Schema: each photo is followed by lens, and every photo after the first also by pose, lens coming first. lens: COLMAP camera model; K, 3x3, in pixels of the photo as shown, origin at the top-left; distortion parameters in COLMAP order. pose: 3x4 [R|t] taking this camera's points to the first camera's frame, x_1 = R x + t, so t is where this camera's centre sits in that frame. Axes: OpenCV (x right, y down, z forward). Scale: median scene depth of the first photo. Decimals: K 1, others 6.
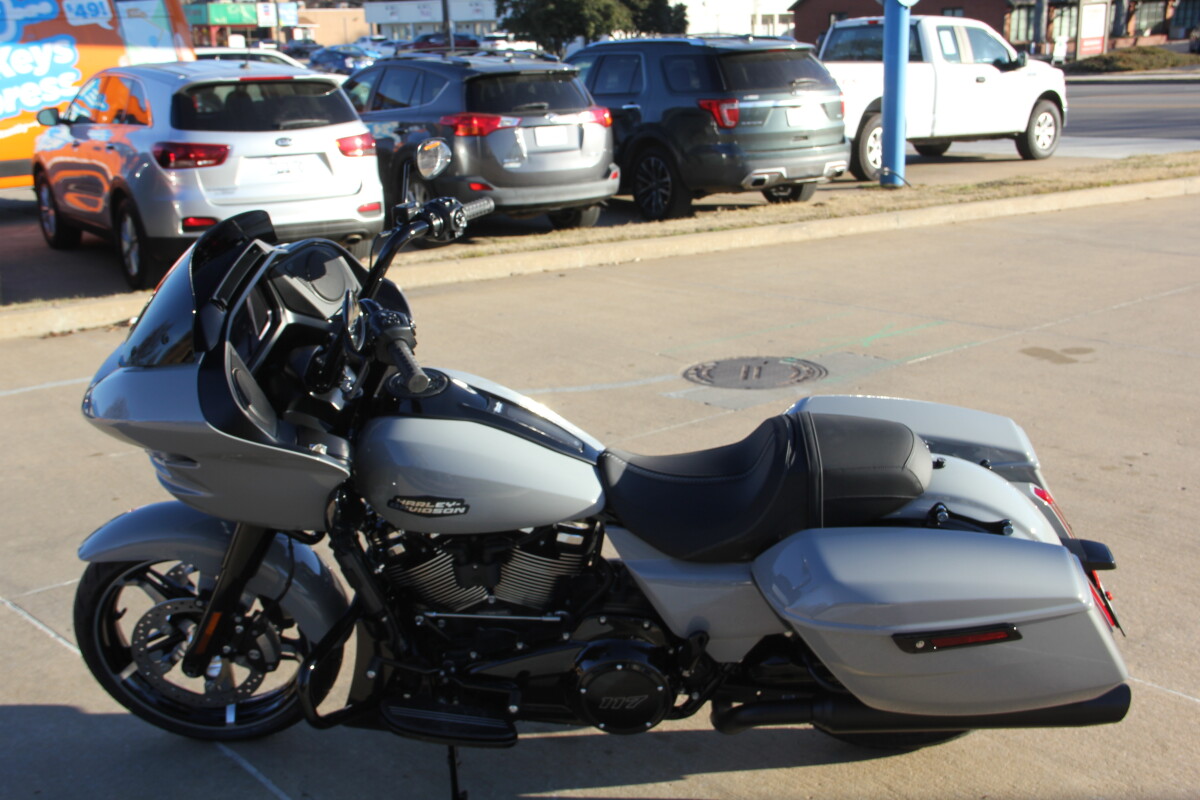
lens RADIAL K [[1444.1, 0, 596.4], [0, 1444.1, 399.6], [0, 0, 1]] dist [-0.024848, 0.378621]
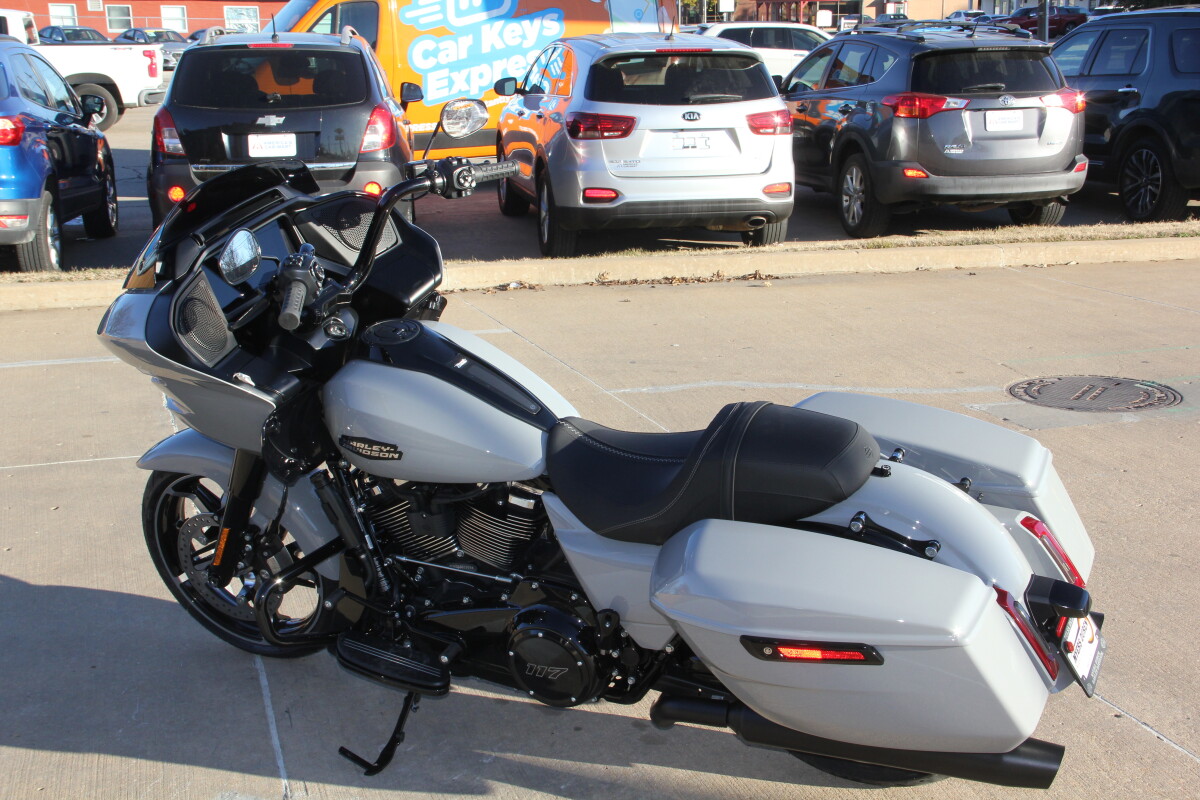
lens RADIAL K [[1560.9, 0, 600.0], [0, 1560.9, 400.0], [0, 0, 1]] dist [0.014017, 0.417136]
pose [[0.922508, 0.104108, -0.371672, 0.120853], [-0.105481, 0.994281, 0.016695, 0.000658], [0.371285, 0.023803, 0.928214, 0.003622]]
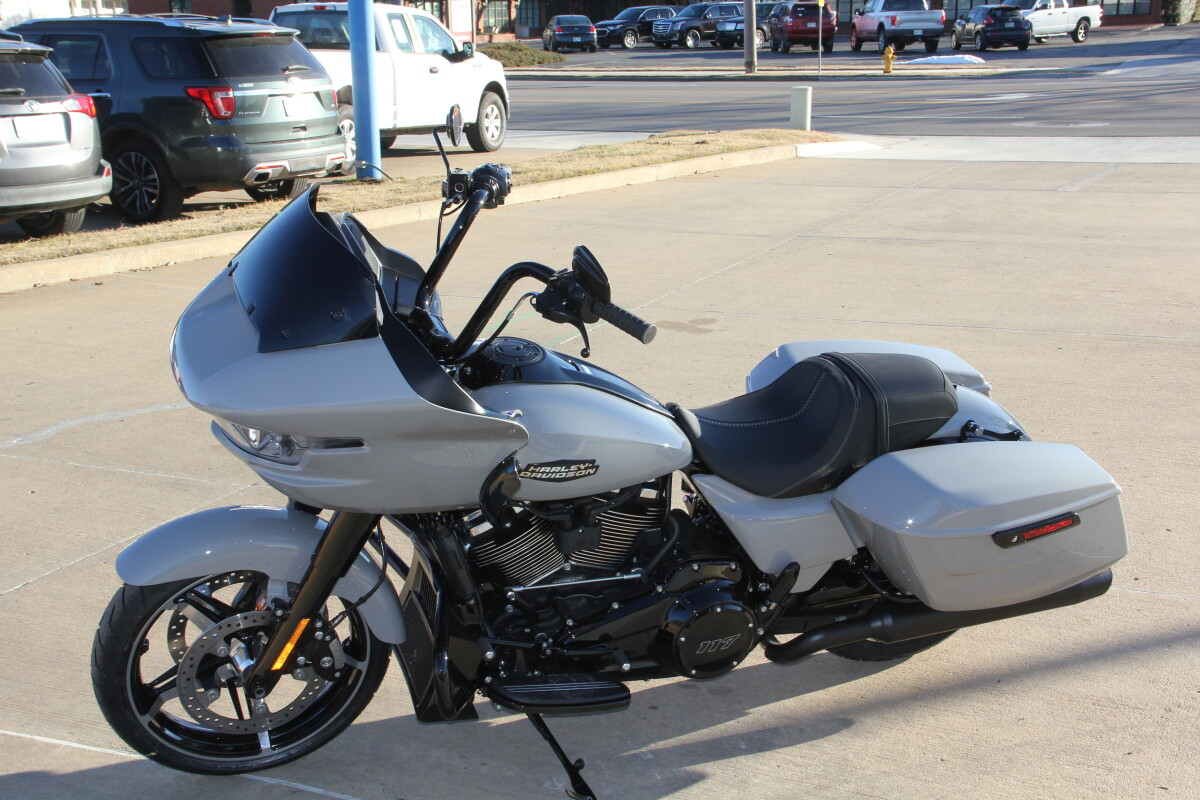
lens RADIAL K [[1560.9, 0, 600.0], [0, 1560.9, 400.0], [0, 0, 1]] dist [0.014017, 0.417136]
pose [[0.901708, -0.087377, 0.423424, -0.144273], [0.093186, 0.995624, 0.007008, 0.005474], [-0.422184, 0.033139, 0.905904, 0.004425]]
